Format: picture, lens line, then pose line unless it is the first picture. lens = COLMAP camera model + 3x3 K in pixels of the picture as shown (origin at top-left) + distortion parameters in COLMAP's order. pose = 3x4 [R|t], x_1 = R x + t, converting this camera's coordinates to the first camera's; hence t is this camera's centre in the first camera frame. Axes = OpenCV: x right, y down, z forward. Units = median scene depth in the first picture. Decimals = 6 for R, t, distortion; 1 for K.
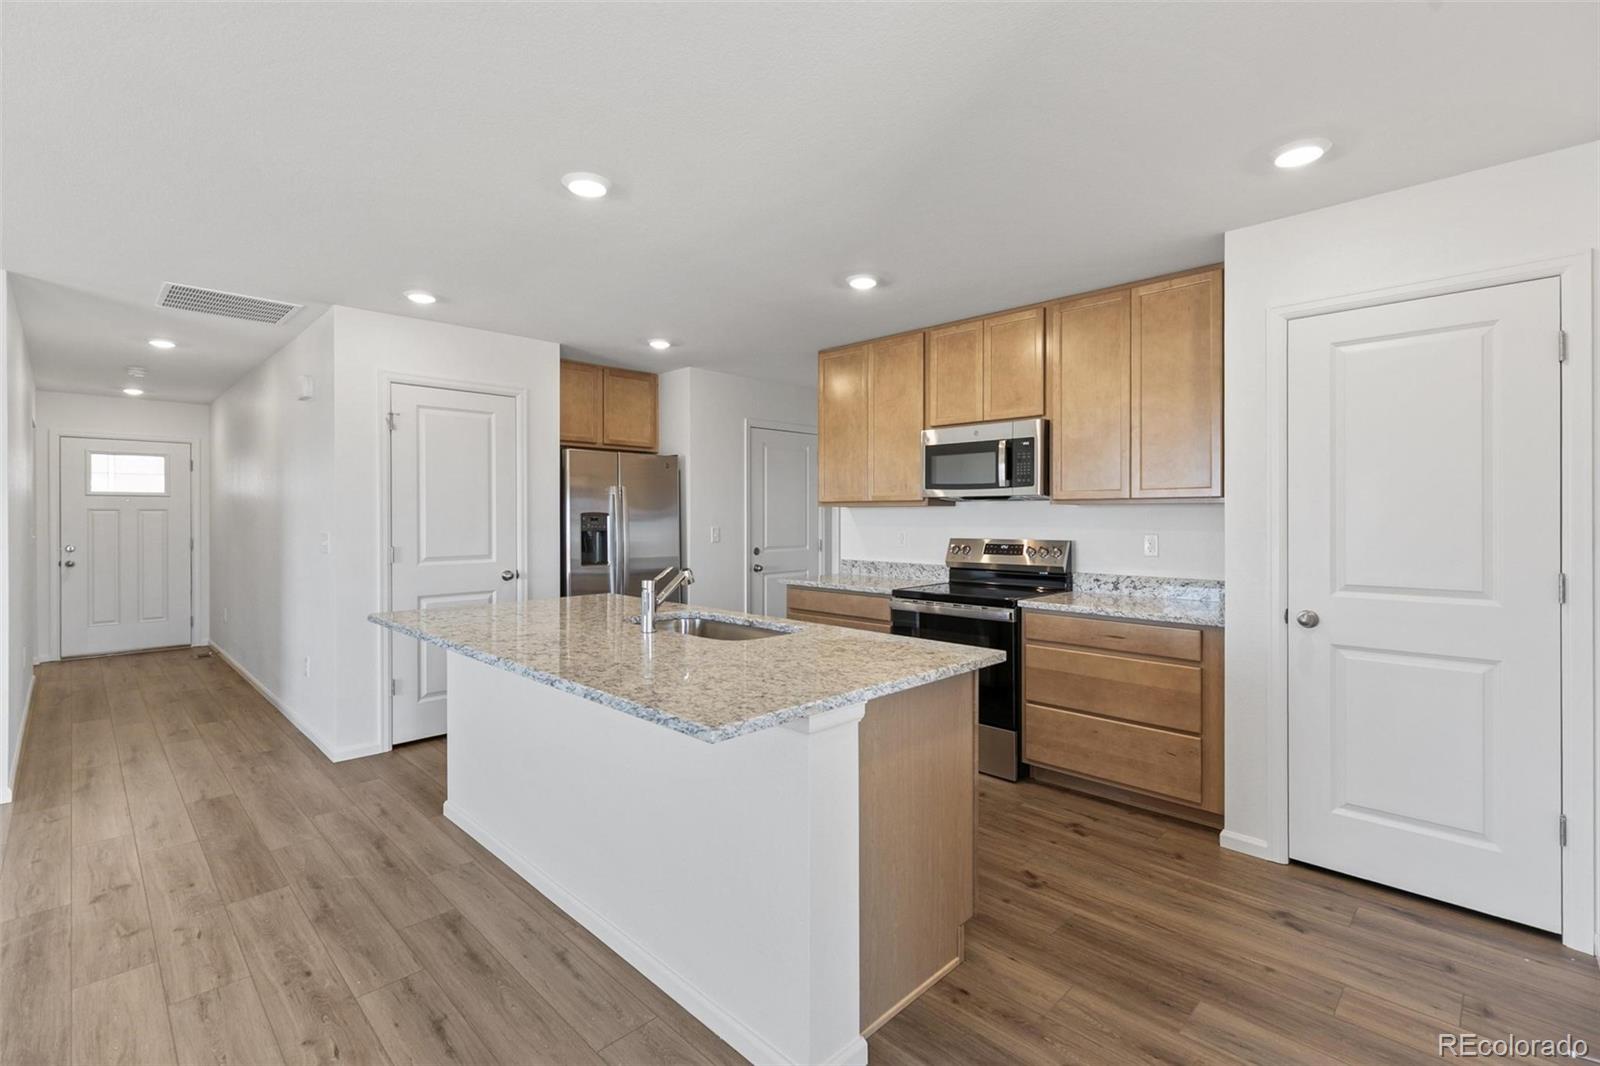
lens RADIAL K [[720.1, 0, 803.5], [0, 720.1, 517.9], [0, 0, 1]] dist [0.007608, -0.000356]
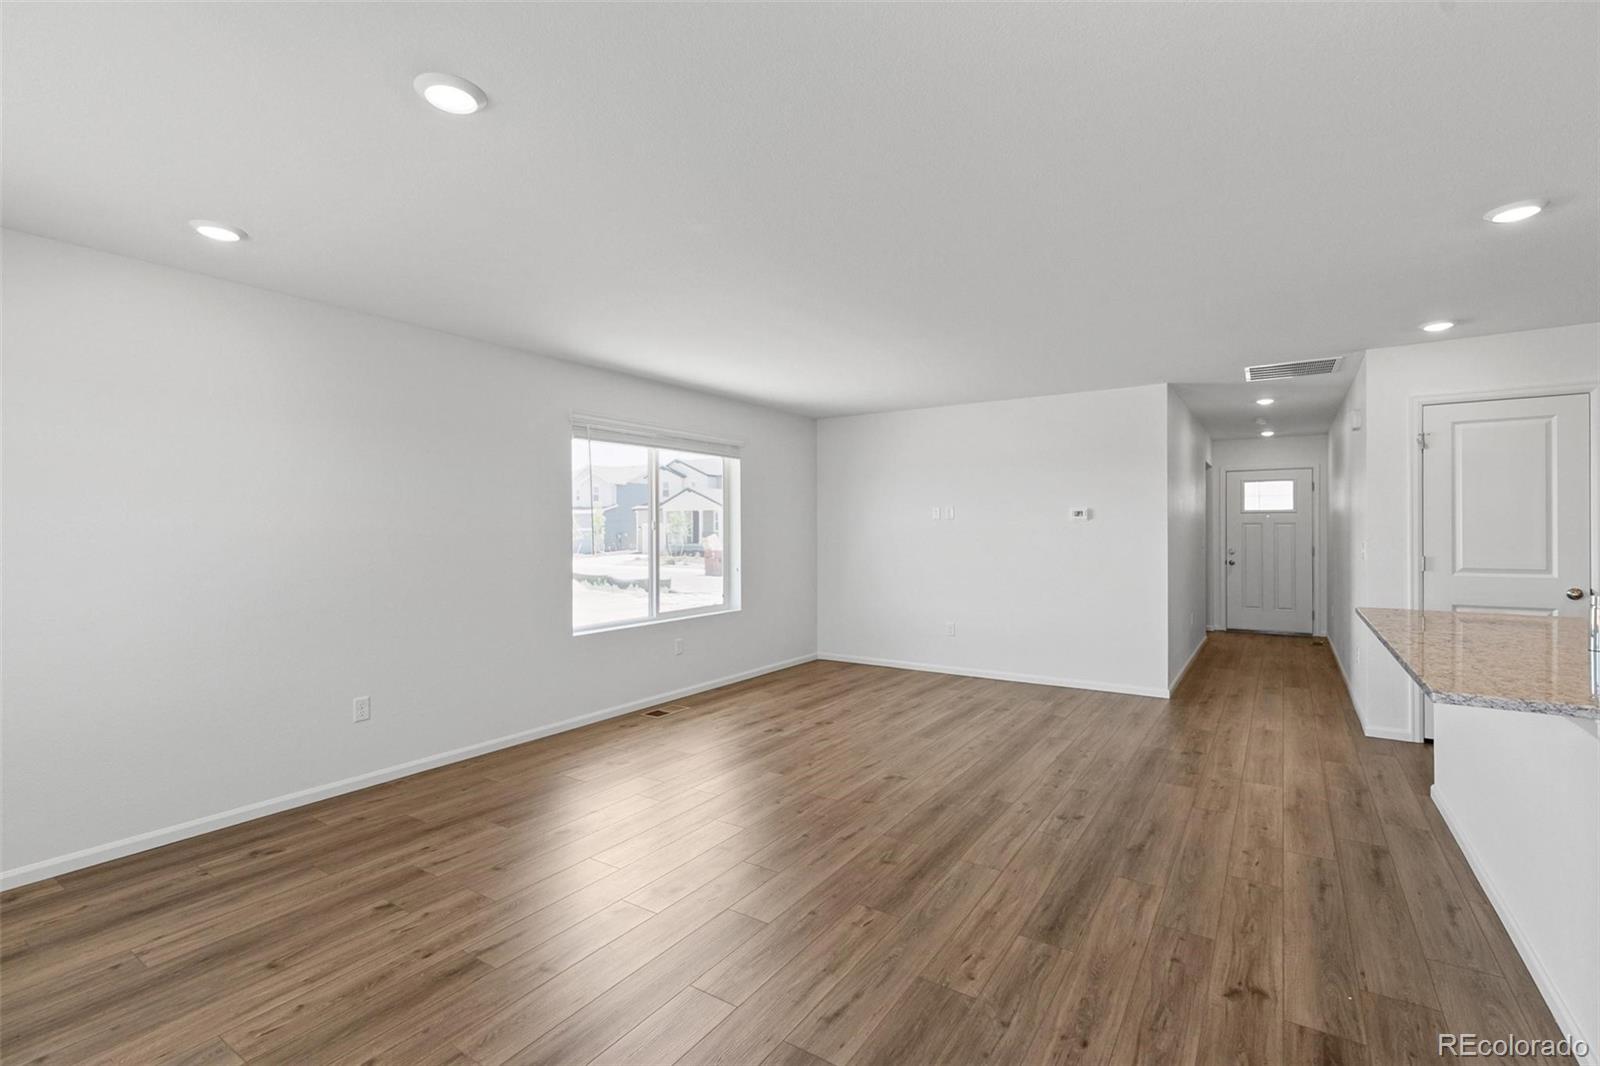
lens RADIAL K [[724.0, 0, 802.4], [0, 724.0, 529.8], [0, 0, 1]] dist [0.005367, -0.000101]
pose [[0.193878, 0.000881, -0.981025, 0.320827], [-0.000286, 1.000000, 0.000841, -0.000774], [0.981026, 0.000117, 0.193878, -0.130041]]
